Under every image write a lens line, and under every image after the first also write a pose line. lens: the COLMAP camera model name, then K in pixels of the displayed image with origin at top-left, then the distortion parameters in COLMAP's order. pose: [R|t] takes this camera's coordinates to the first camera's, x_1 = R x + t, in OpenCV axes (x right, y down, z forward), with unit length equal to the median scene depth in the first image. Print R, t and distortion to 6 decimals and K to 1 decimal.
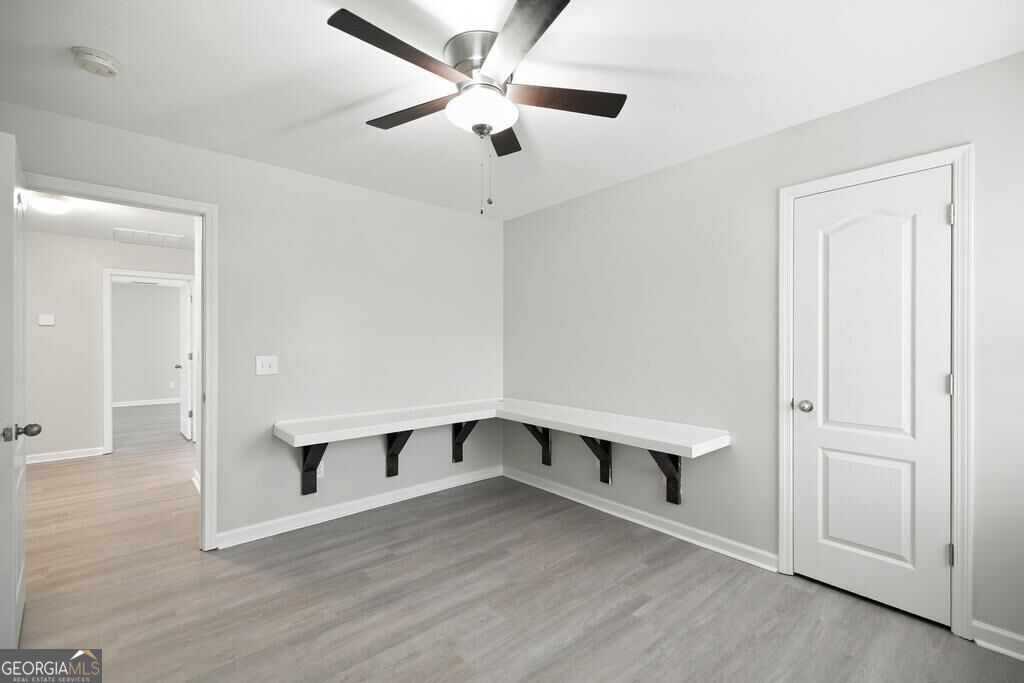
lens RADIAL K [[438.9, 0, 516.6], [0, 438.9, 347.5], [0, 0, 1]] dist [0.010154, -0.000997]
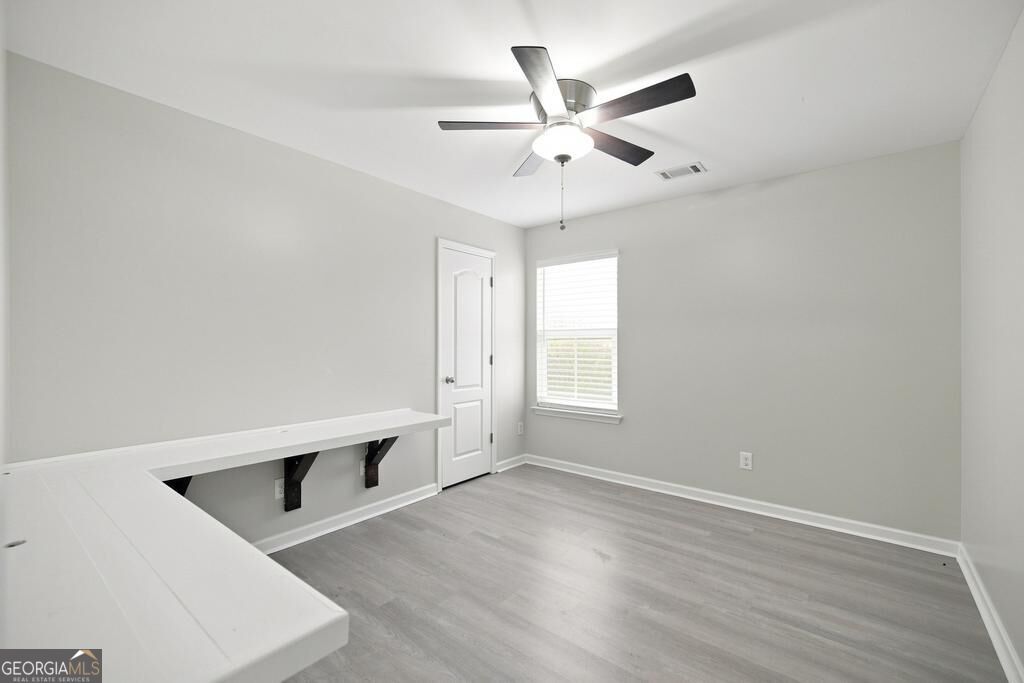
lens RADIAL K [[438.9, 0, 513.9], [0, 438.9, 340.9], [0, 0, 1]] dist [0.010154, -0.000997]
pose [[-0.162637, -0.002981, 0.986681, -0.968426], [0.005358, 0.999978, 0.003904, -0.013854], [-0.986671, 0.005922, -0.162617, 1.032801]]
